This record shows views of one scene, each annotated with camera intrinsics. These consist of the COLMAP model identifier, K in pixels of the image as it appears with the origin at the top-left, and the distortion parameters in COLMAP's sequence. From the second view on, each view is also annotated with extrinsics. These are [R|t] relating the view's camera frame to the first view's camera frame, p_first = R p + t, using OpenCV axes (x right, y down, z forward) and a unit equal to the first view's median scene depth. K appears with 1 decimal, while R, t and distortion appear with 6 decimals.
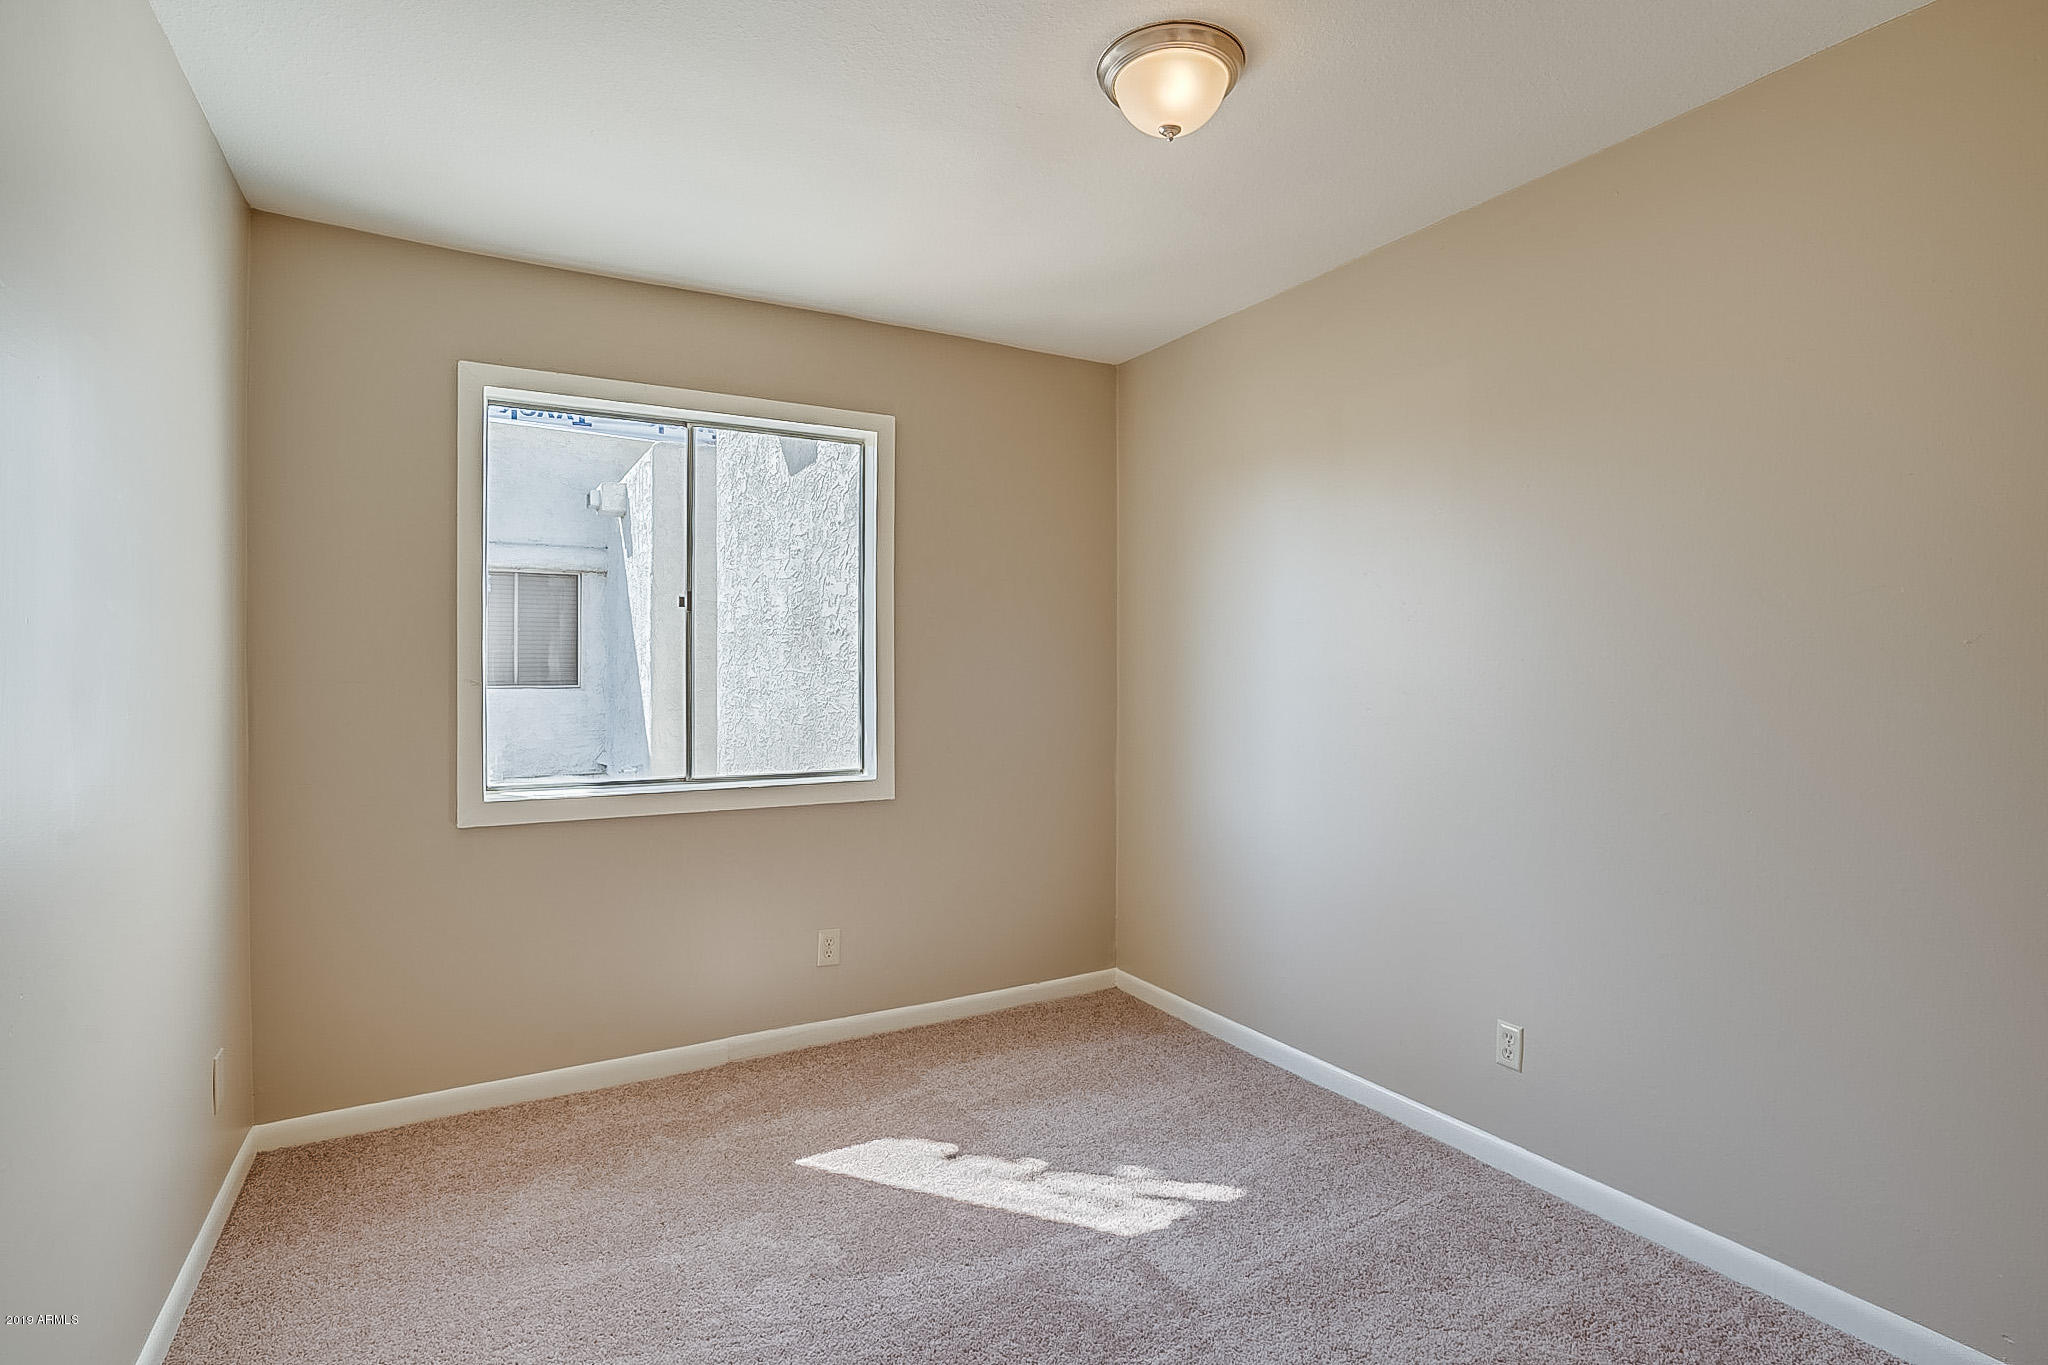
lens RADIAL K [[960.1, 0, 1023.6], [0, 960.1, 671.7], [0, 0, 1]] dist [-0.023775, 0.002210]
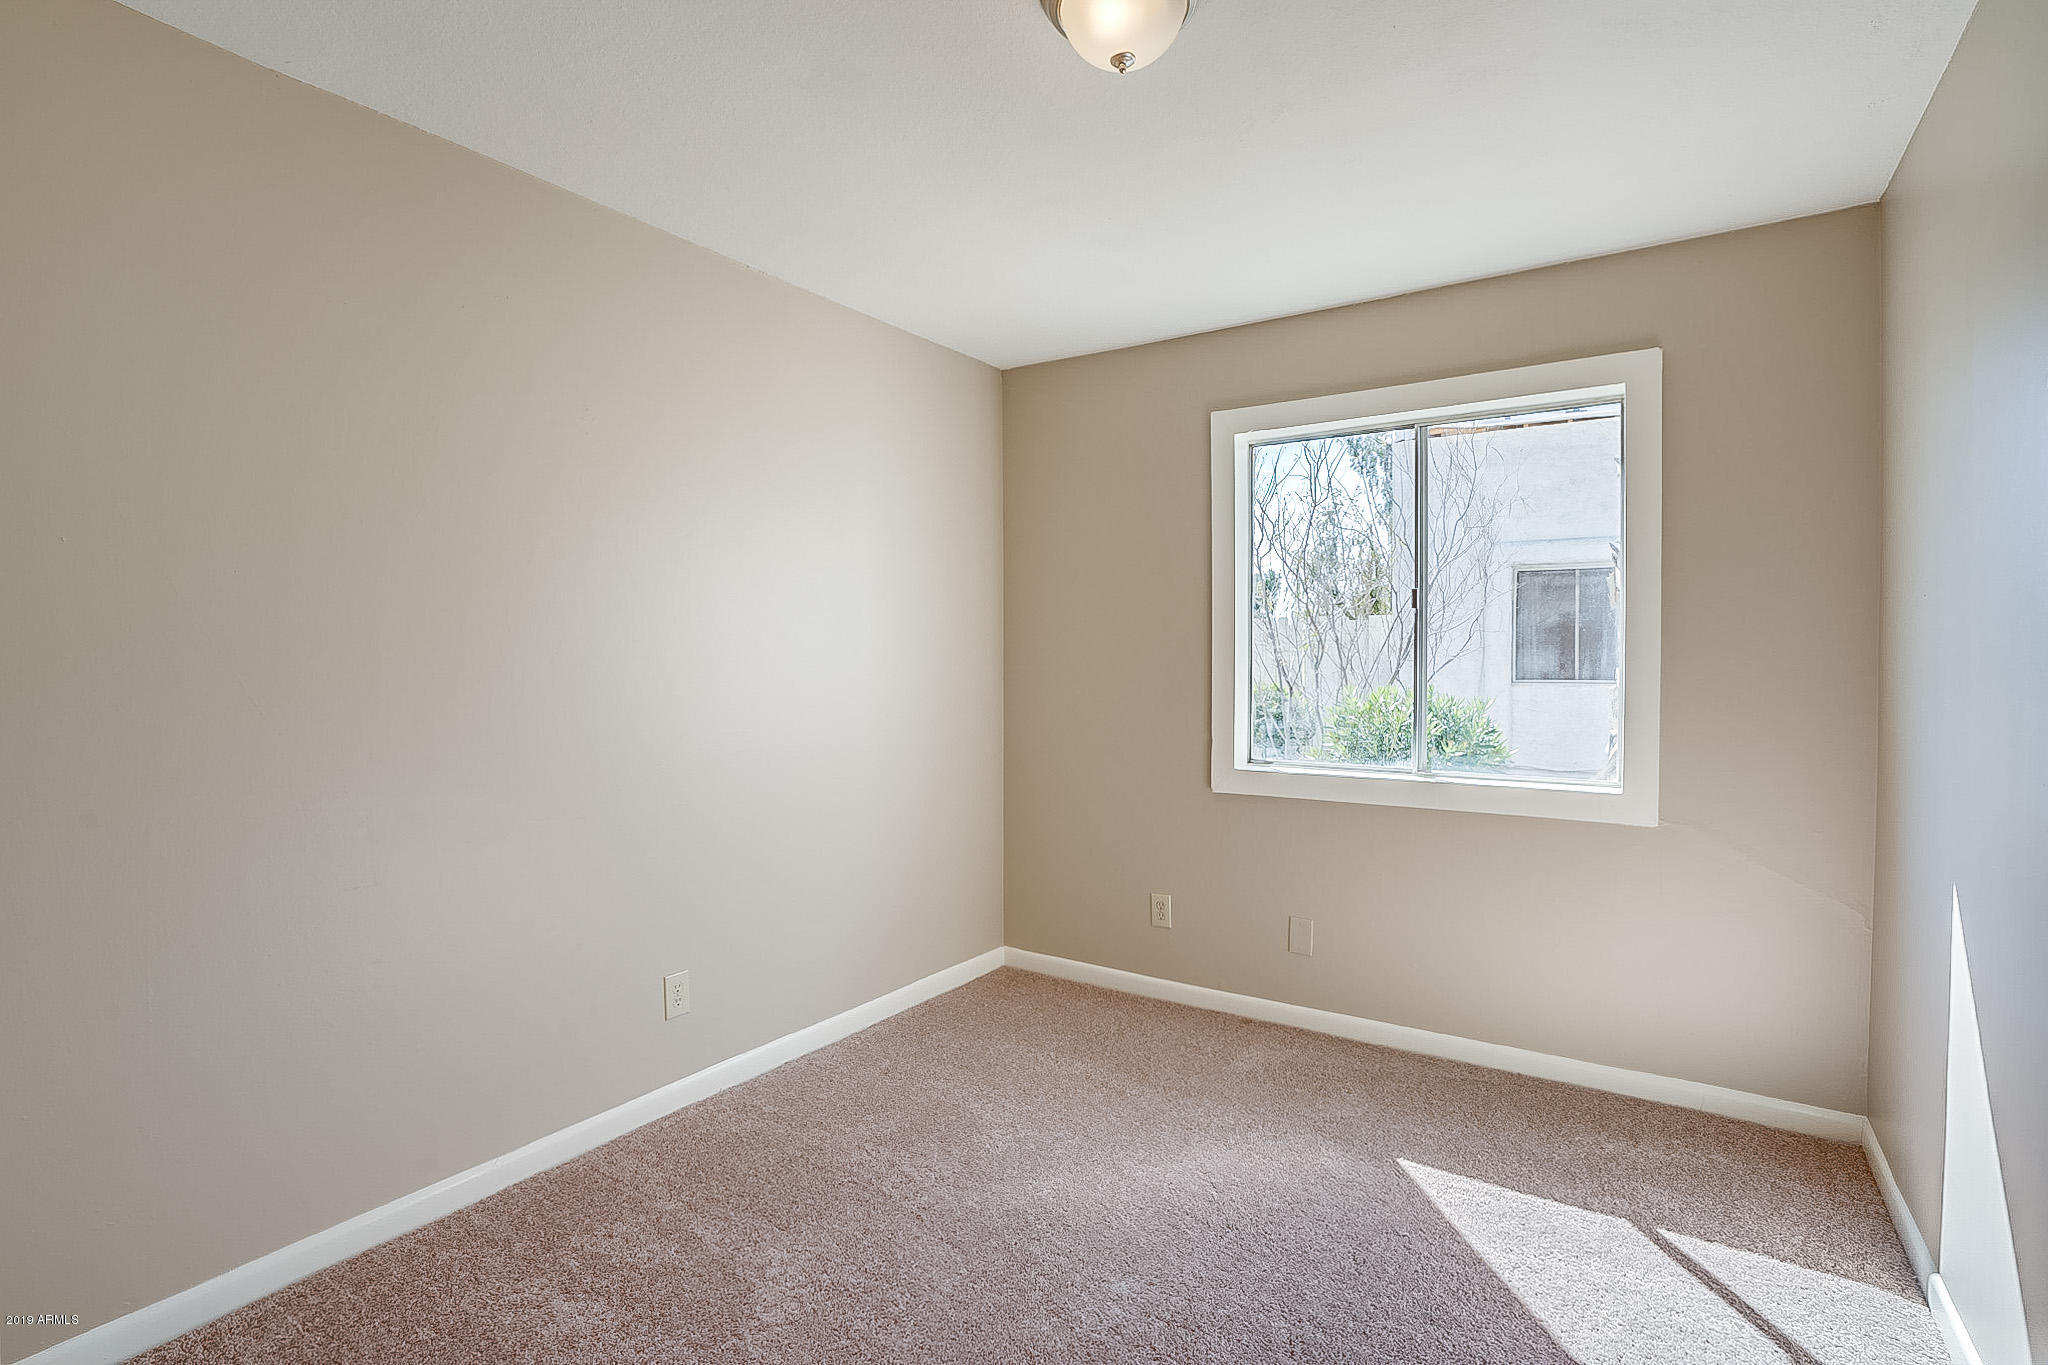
lens RADIAL K [[960.1, 0, 1022.8], [0, 960.1, 672.8], [0, 0, 1]] dist [-0.023775, 0.002210]
pose [[0.449849, 0.020354, -0.892872, 0.423011], [-0.011884, 0.999788, 0.016804, -0.003146], [0.893025, 0.003052, 0.449996, 0.207543]]
